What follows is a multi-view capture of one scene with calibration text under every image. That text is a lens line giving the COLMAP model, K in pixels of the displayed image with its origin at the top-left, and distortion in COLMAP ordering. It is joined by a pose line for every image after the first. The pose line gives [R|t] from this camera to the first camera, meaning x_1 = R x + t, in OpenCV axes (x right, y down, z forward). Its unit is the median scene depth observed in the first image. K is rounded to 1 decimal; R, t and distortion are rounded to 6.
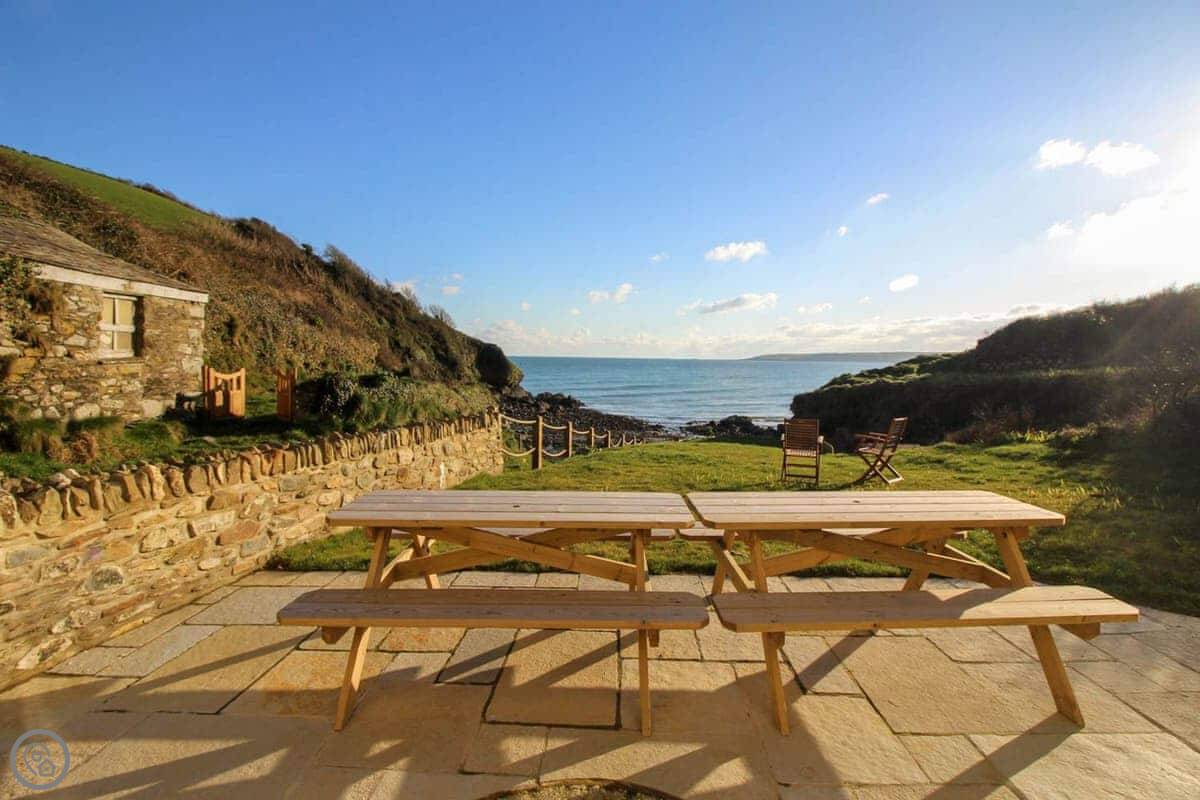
lens RADIAL K [[571.4, 0, 595.0], [0, 571.4, 384.2], [0, 0, 1]] dist [0.000410, -0.014993]
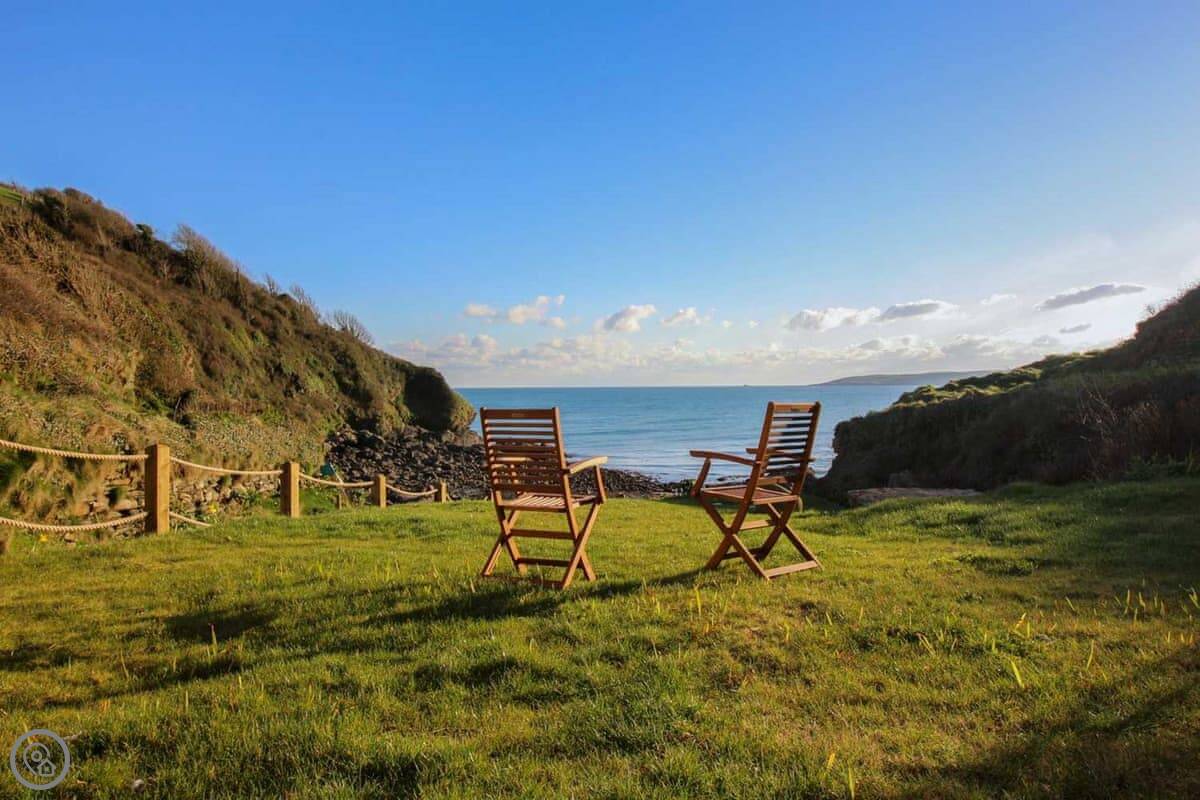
lens RADIAL K [[831.9, 0, 599.1], [0, 831.9, 382.2], [0, 0, 1]] dist [0.003269, -0.000144]
pose [[0.999692, -0.023634, -0.007612, 0.294649], [0.023182, 0.998226, -0.054848, 0.053296], [0.008895, 0.054654, 0.998466, 0.325084]]
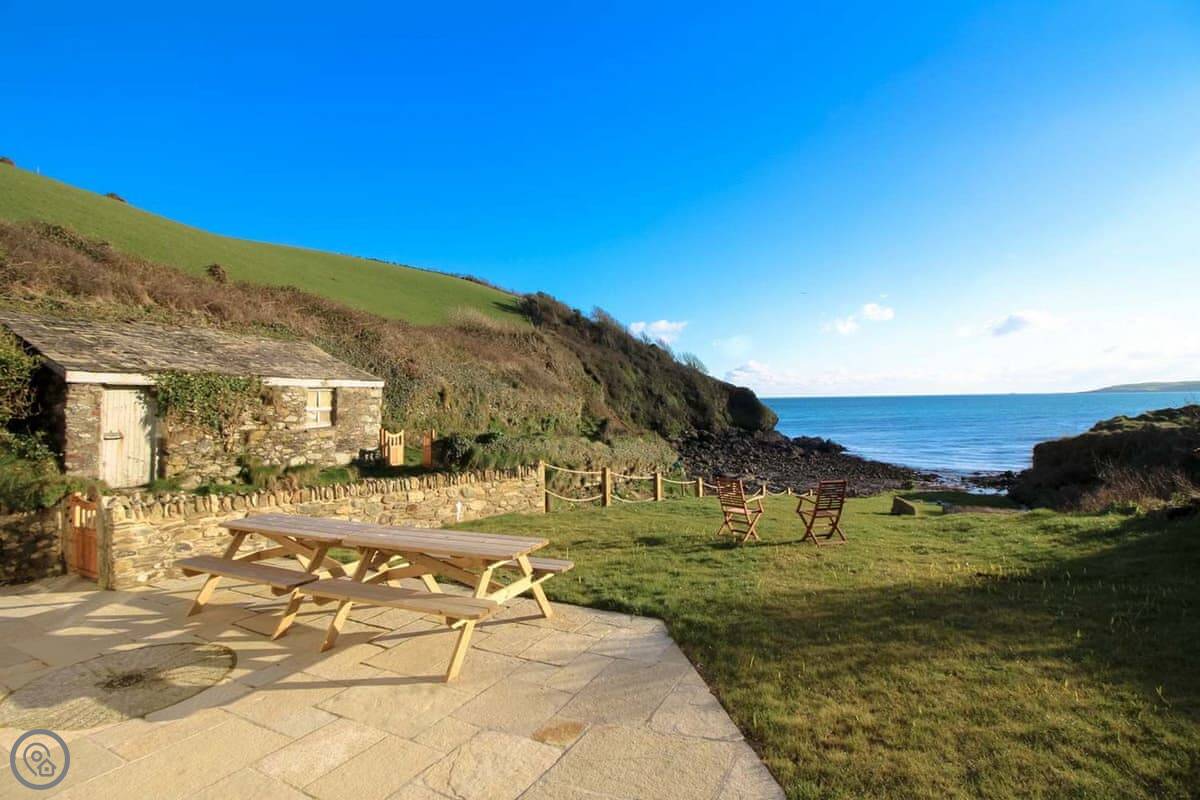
lens RADIAL K [[571.4, 0, 595.0], [0, 571.4, 384.2], [0, 0, 1]] dist [0.000410, -0.014993]
pose [[0.890006, -0.044285, -0.453792, 0.450585], [0.010379, 0.996982, -0.076939, -0.026684], [0.455830, 0.063766, 0.887780, -0.071453]]
